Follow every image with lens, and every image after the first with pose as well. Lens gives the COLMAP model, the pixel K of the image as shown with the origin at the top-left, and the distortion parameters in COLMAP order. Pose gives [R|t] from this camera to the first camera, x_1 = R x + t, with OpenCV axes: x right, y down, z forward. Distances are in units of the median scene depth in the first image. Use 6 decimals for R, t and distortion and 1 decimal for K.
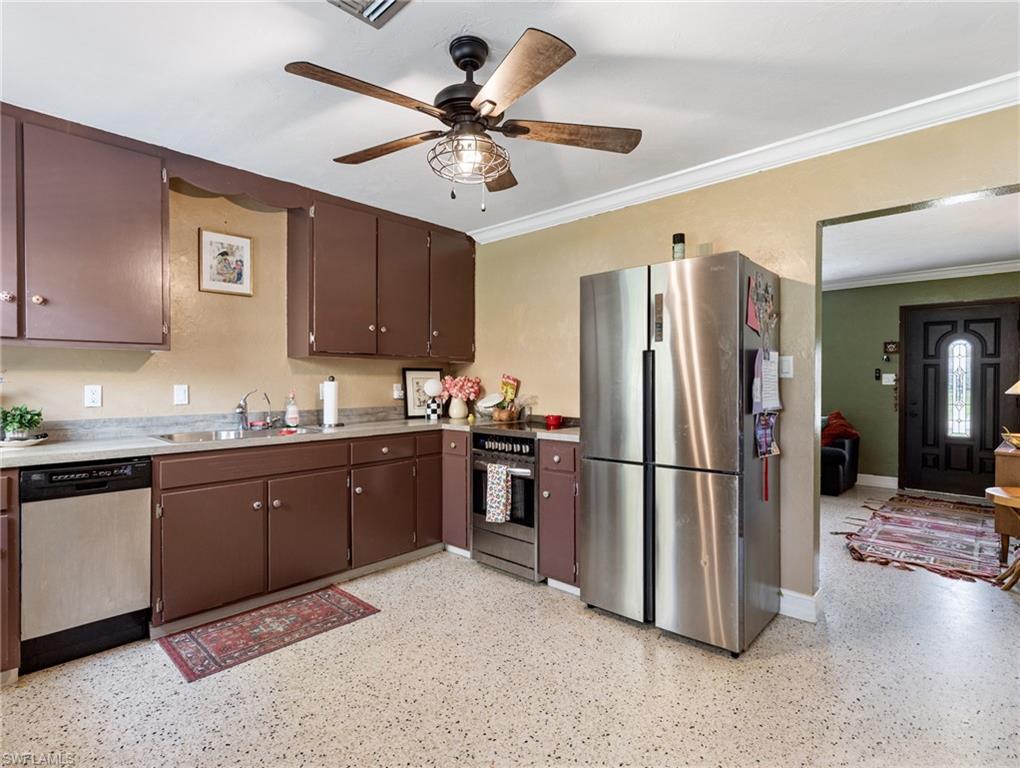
lens RADIAL K [[523.7, 0, 515.2], [0, 523.7, 381.5], [0, 0, 1]] dist [0.001390, 0.000408]
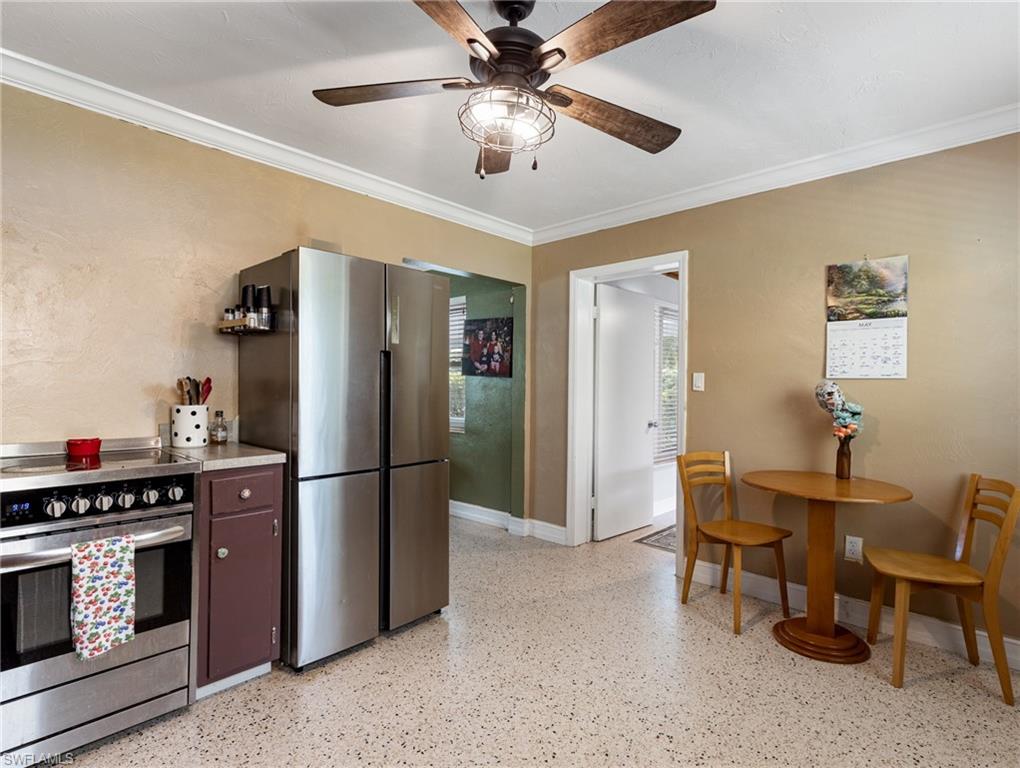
lens RADIAL K [[512.1, 0, 510.0], [0, 512.1, 384.0], [0, 0, 1]] dist [0.002634, 0.000505]
pose [[0.003881, 0.011457, 0.999927, -0.635751], [-0.009215, 0.999892, -0.011421, 0.007256], [-0.999950, -0.009170, 0.003986, 0.692450]]
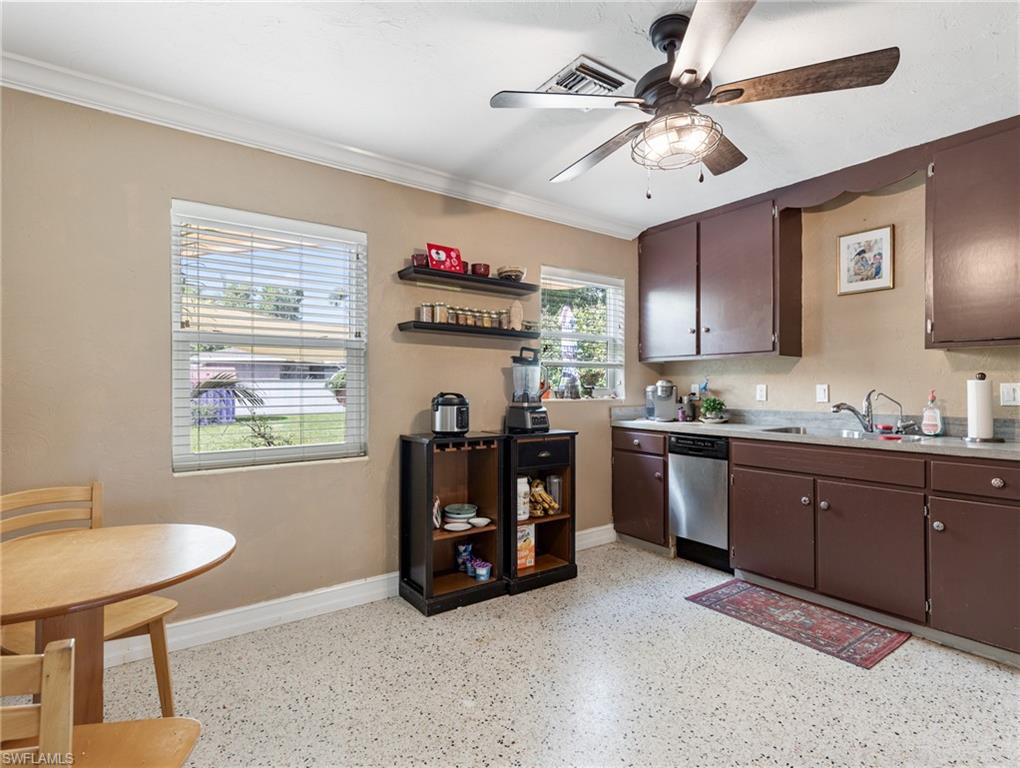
lens RADIAL K [[523.7, 0, 515.2], [0, 523.7, 381.5], [0, 0, 1]] dist [0.001390, 0.000408]
pose [[-0.190795, -0.007828, -0.981599, 0.626122], [-0.001007, 0.999969, -0.007779, 0.010256], [0.981629, -0.000496, -0.190797, 0.629279]]
